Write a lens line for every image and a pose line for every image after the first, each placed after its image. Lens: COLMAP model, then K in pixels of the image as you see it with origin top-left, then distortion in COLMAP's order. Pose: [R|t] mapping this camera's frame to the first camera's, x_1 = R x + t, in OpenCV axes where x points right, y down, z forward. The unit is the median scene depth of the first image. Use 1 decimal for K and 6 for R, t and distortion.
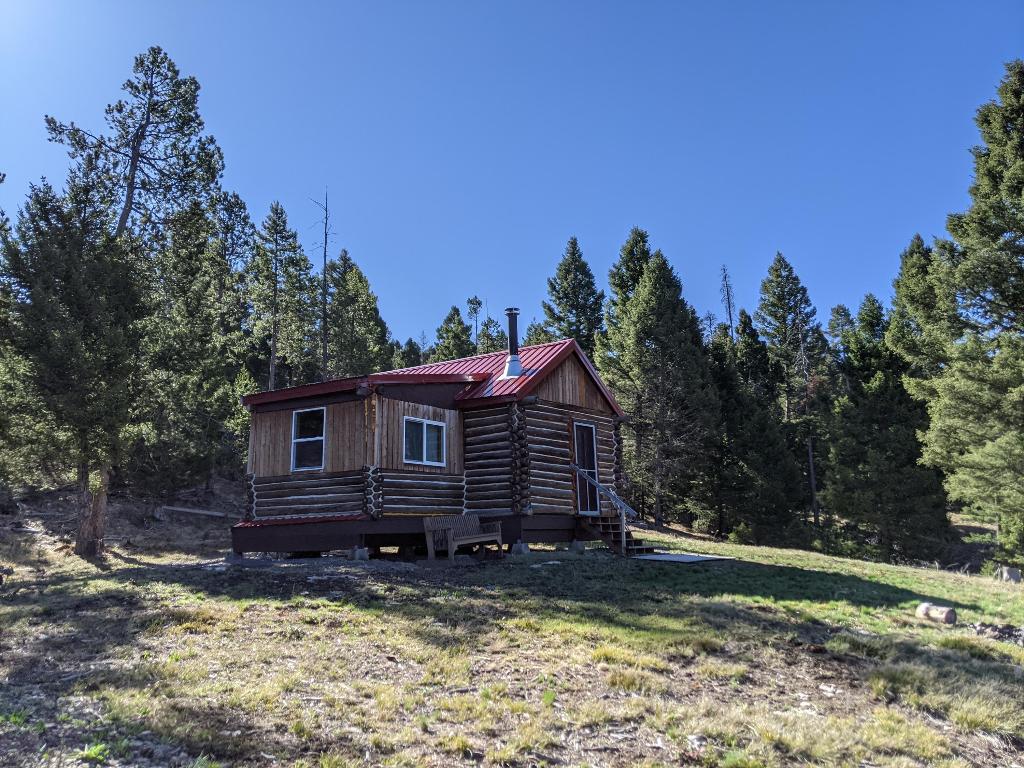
lens RADIAL K [[803.5, 0, 512.0], [0, 803.5, 384.0], [0, 0, 1]] dist [-0.001801, -0.005977]
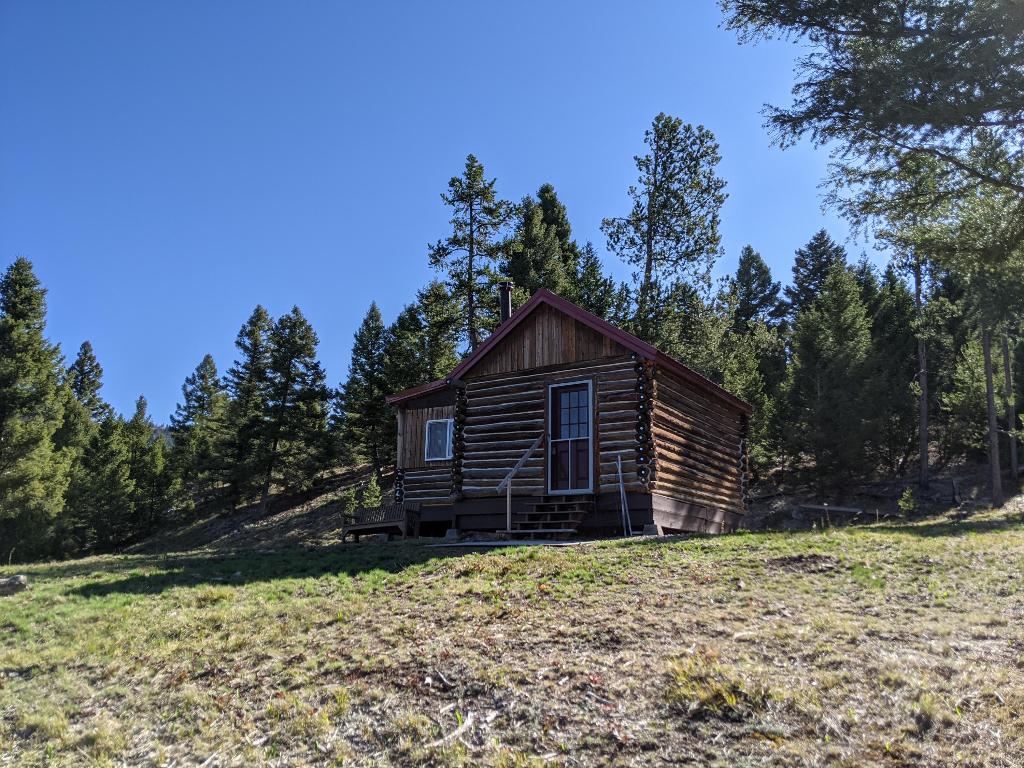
lens RADIAL K [[800.6, 0, 505.4], [0, 800.6, 410.9], [0, 0, 1]] dist [0.006503, -0.000008]
pose [[0.094313, -0.173641, -0.980282, 0.896434], [0.163964, 0.973934, -0.156742, 0.199410], [0.981948, -0.145948, 0.120326, 0.866471]]
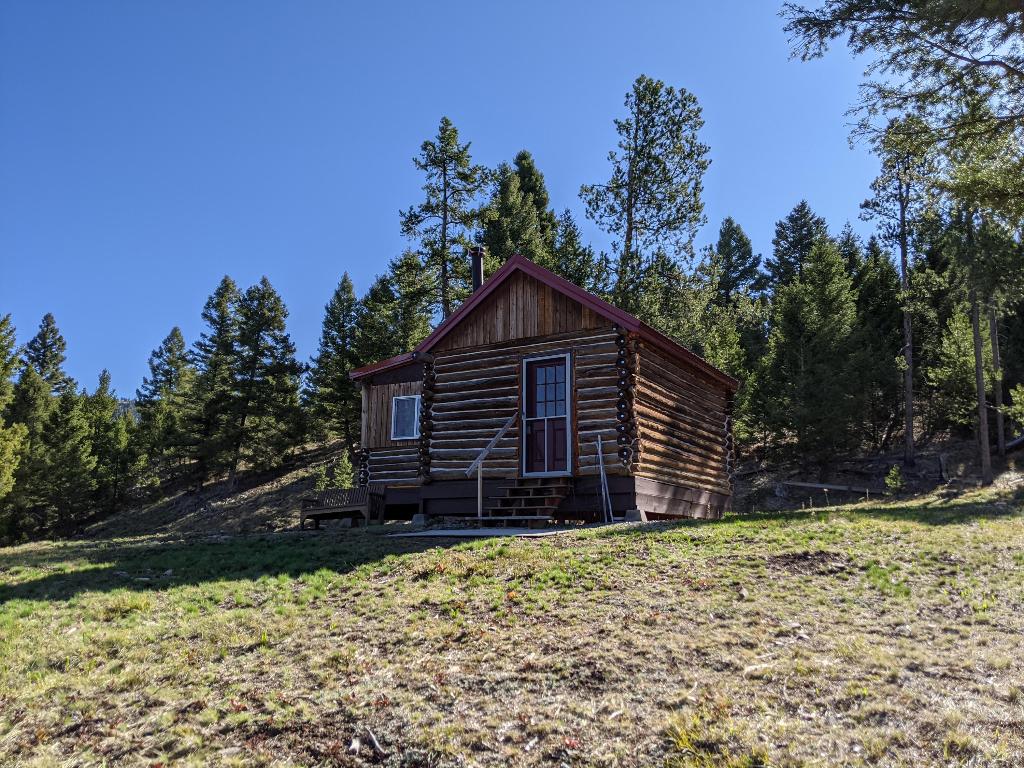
lens RADIAL K [[803.5, 0, 512.0], [0, 803.5, 384.0], [0, 0, 1]] dist [-0.001801, -0.005977]
pose [[0.128316, -0.174405, -0.976278, 0.838595], [0.169393, 0.973804, -0.151699, 0.189346], [0.977160, -0.145909, 0.154498, 0.880986]]
